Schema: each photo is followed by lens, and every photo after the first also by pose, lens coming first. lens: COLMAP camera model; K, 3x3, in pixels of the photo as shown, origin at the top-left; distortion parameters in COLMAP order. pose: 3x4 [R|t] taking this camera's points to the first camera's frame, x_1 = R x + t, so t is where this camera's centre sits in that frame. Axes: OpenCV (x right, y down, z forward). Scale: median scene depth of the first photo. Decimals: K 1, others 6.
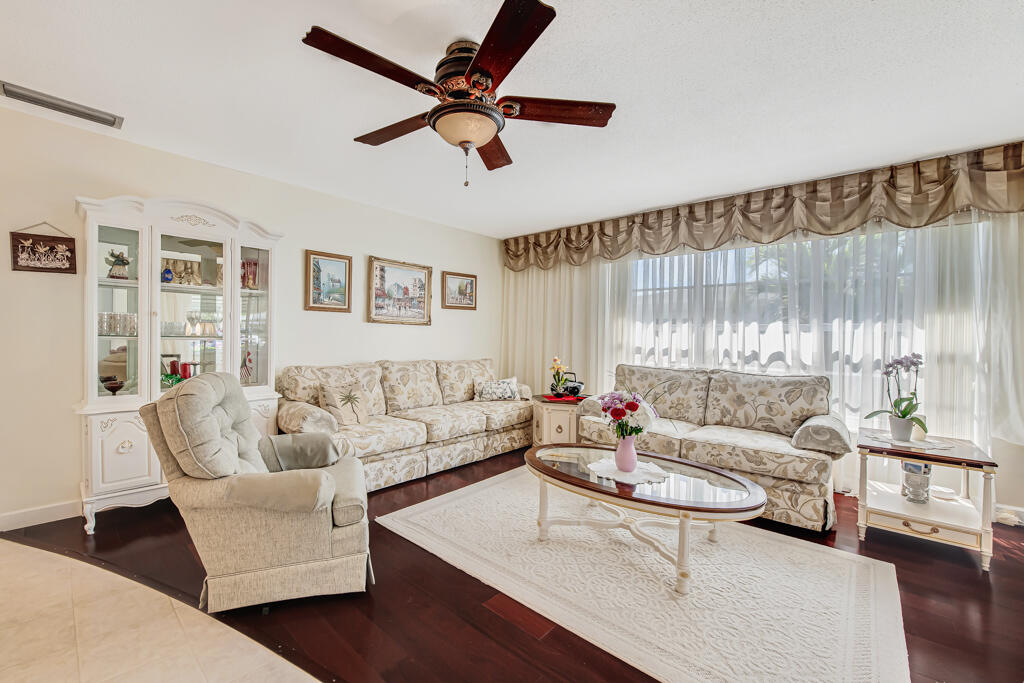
lens RADIAL K [[414.8, 0, 507.5], [0, 414.8, 337.4], [0, 0, 1]] dist [-0.017345, -0.000117]
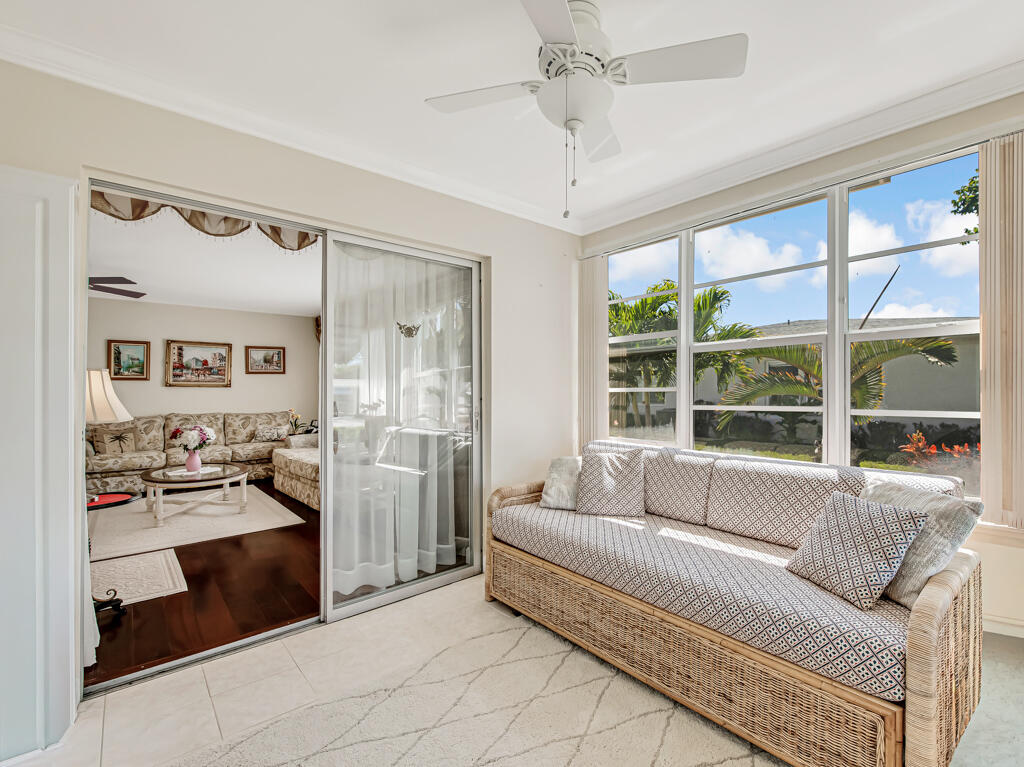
lens RADIAL K [[467.5, 0, 566.5], [0, 467.5, 375.4], [0, 0, 1]] dist [0.001076, -0.008811]
pose [[0.995251, -0.031047, -0.092262, 1.354855], [0.027456, 0.998825, -0.039936, 0.030232], [0.093393, 0.037214, 0.994934, -0.528585]]
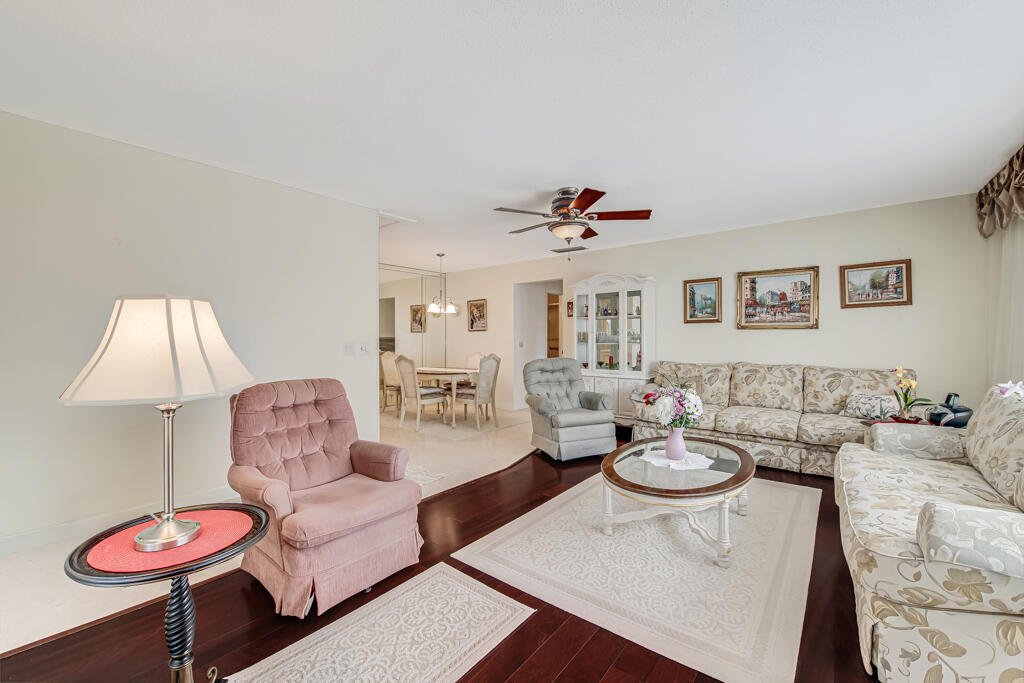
lens RADIAL K [[412.5, 0, 501.1], [0, 412.5, 340.8], [0, 0, 1]] dist [-0.020149, -0.000424]
pose [[0.025029, -0.013299, -0.999598, 0.930788], [0.001404, 0.999911, -0.013268, 0.012507], [0.999686, -0.001071, 0.025045, 0.343808]]
